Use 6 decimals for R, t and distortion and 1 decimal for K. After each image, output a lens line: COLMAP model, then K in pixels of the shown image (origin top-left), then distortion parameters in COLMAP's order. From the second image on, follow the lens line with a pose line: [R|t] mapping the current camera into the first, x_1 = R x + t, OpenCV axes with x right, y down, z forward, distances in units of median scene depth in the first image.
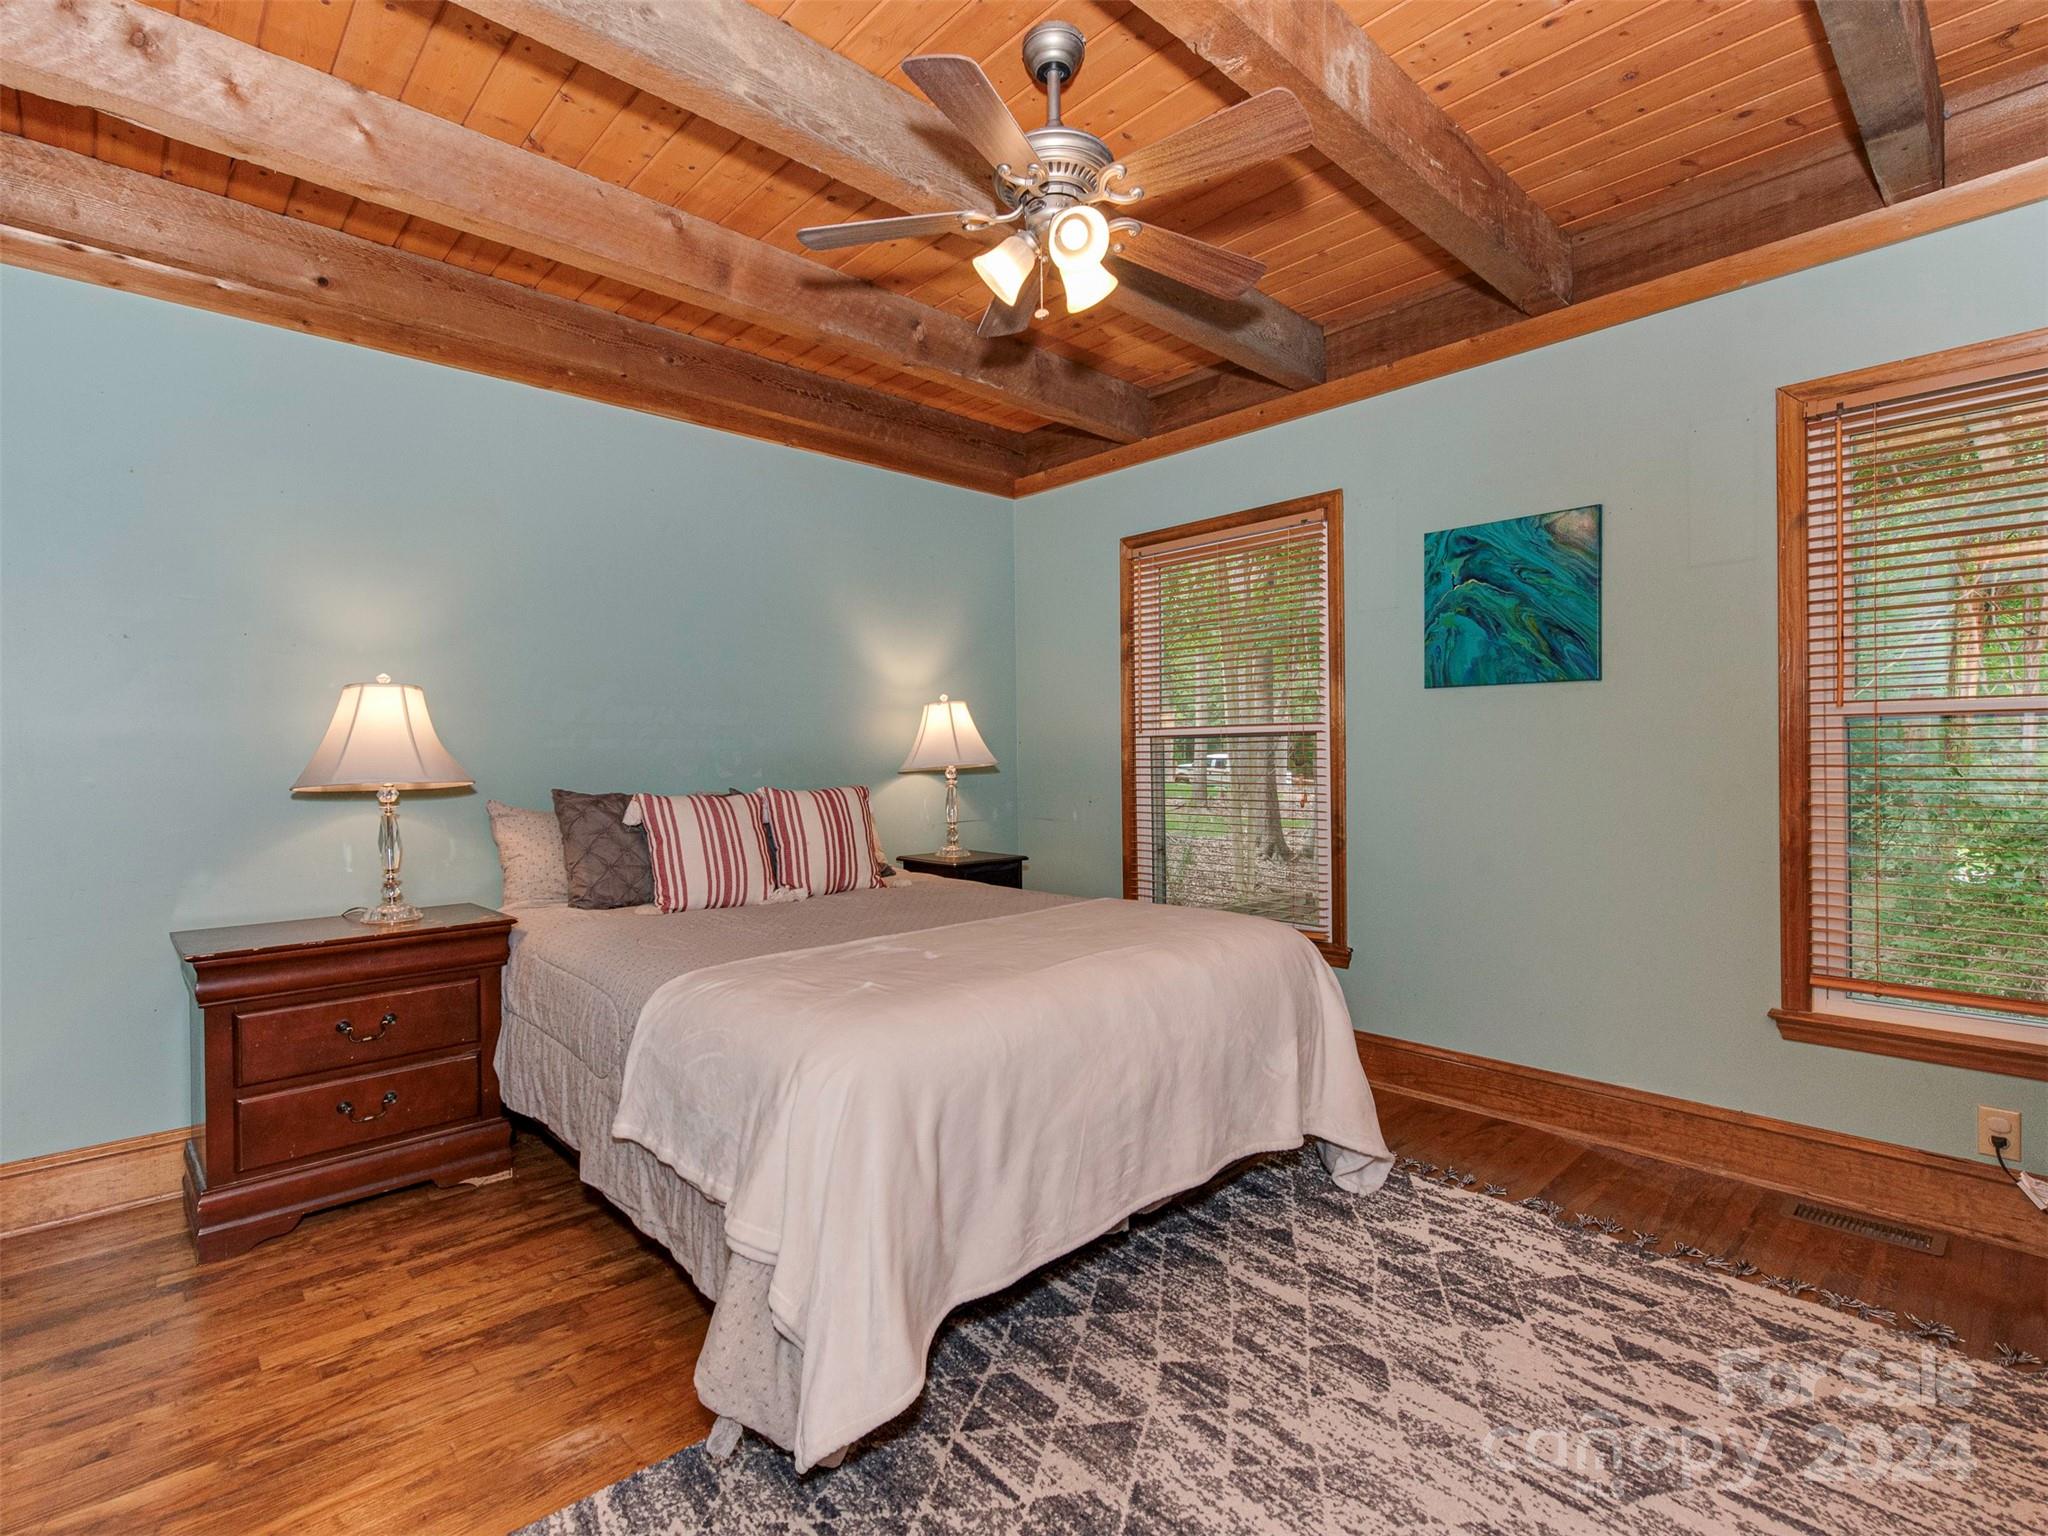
lens RADIAL K [[972.3, 0, 1023.3], [0, 972.3, 755.6], [0, 0, 1]] dist [-0.001492, -0.000644]
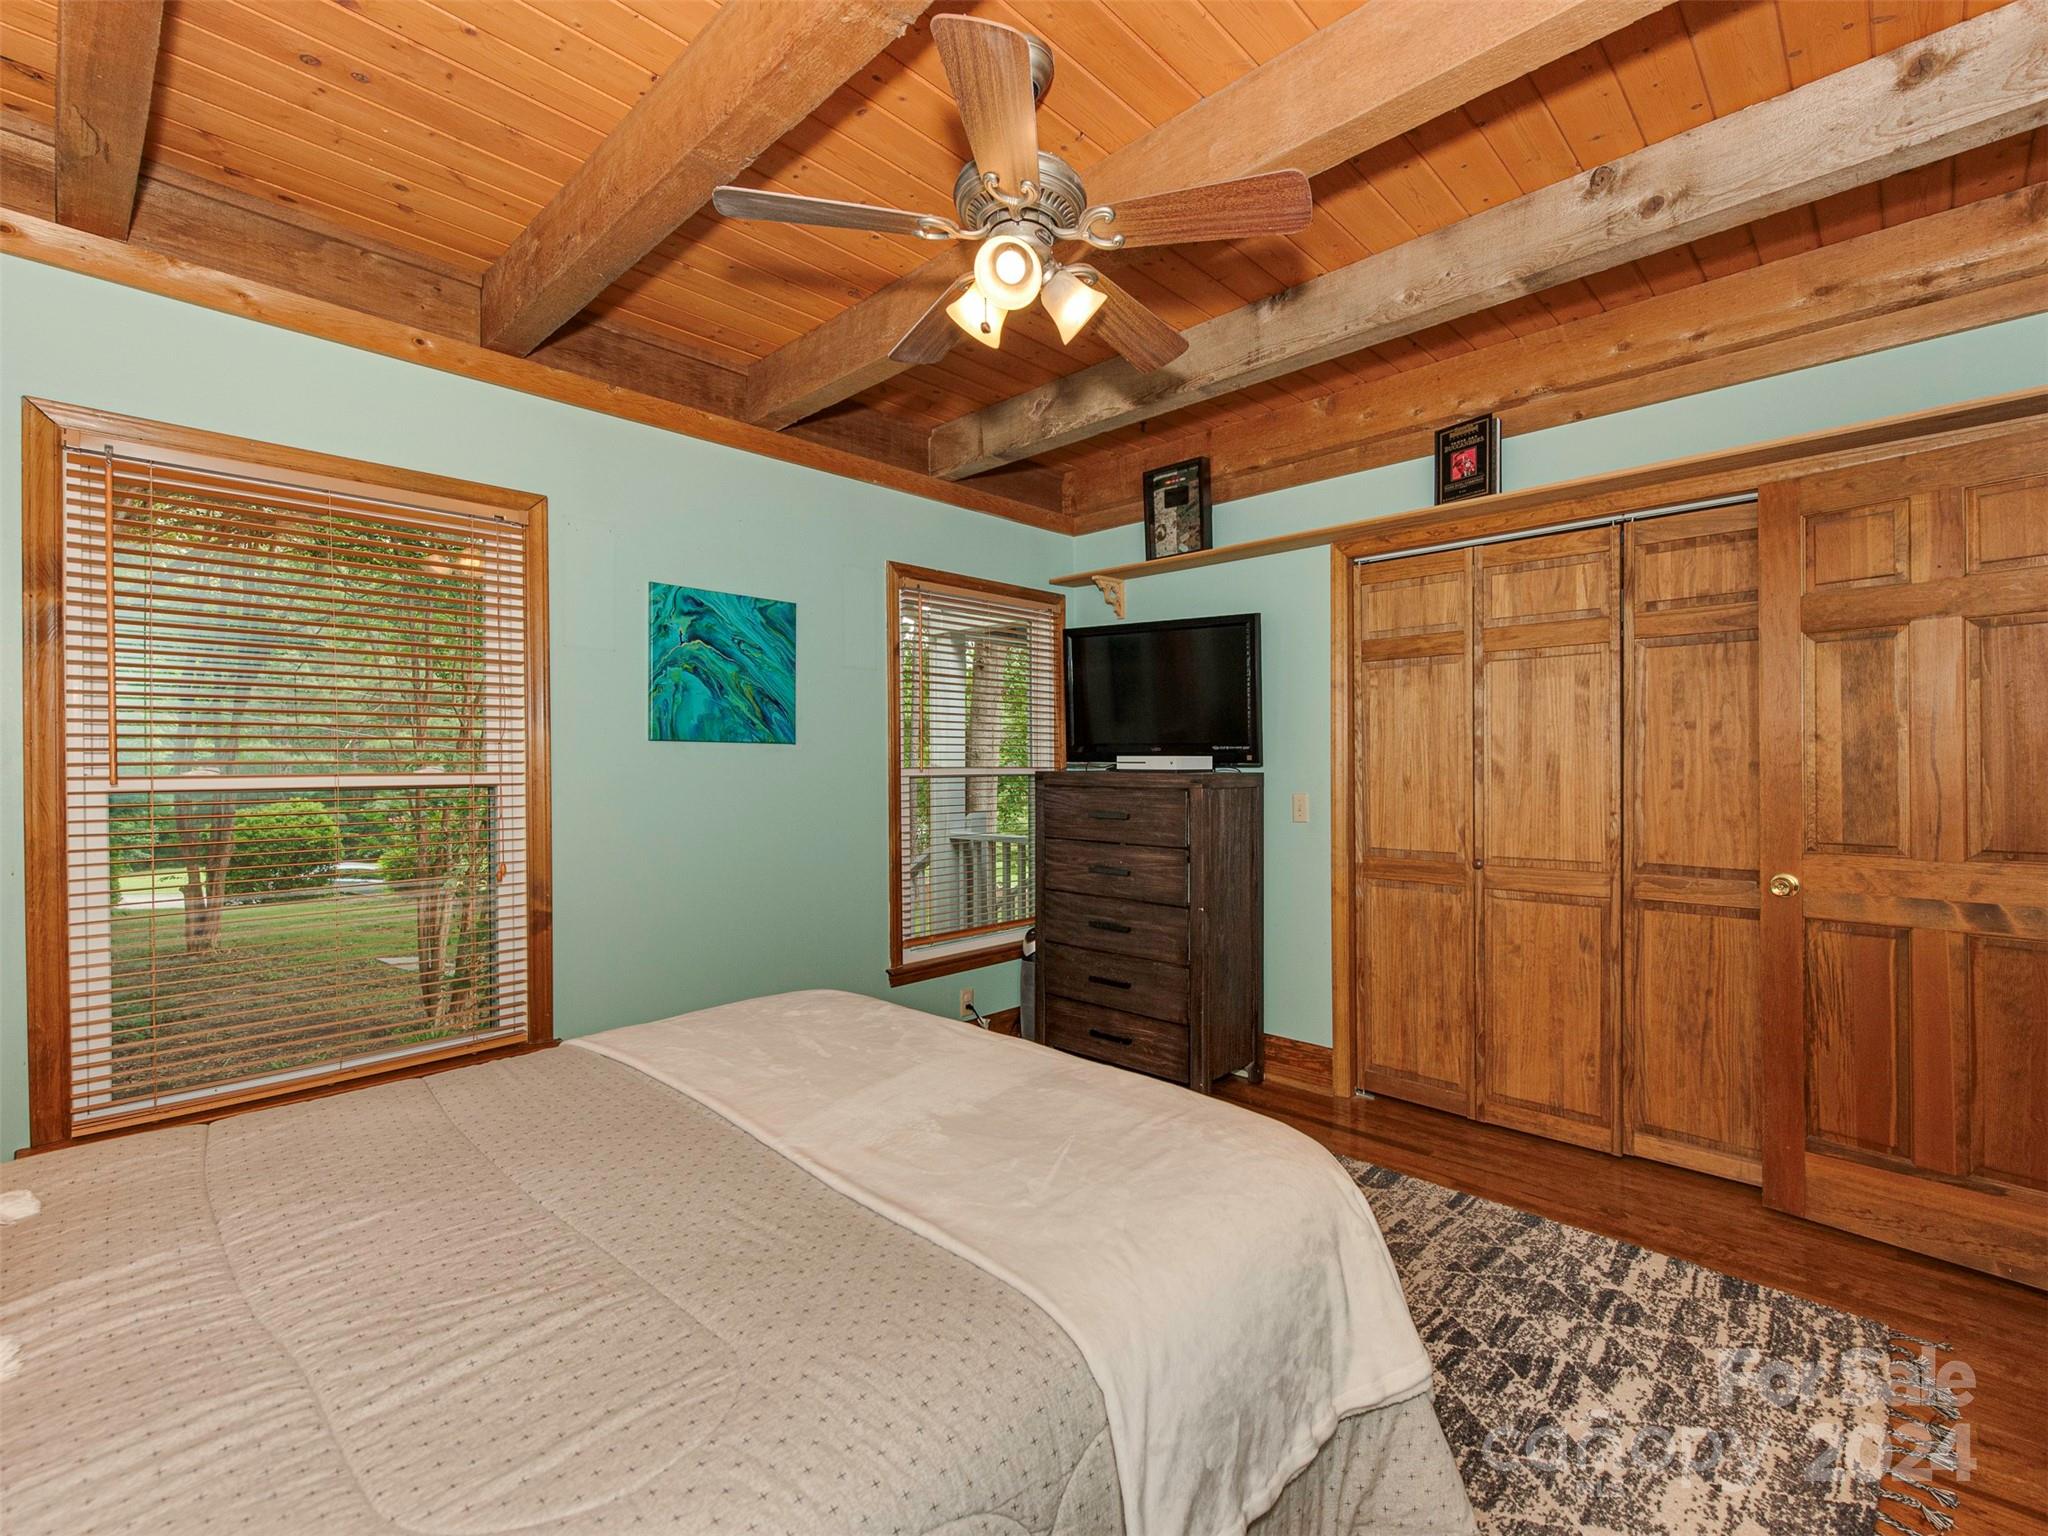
lens RADIAL K [[925.7, 0, 1016.2], [0, 925.7, 781.9], [0, 0, 1]] dist [0.000178, -0.000217]
pose [[-0.057314, 0.000054, 0.998356, -0.560492], [0.017198, 0.999852, 0.000933, -0.023615], [-0.998208, 0.017223, -0.057306, 0.725135]]
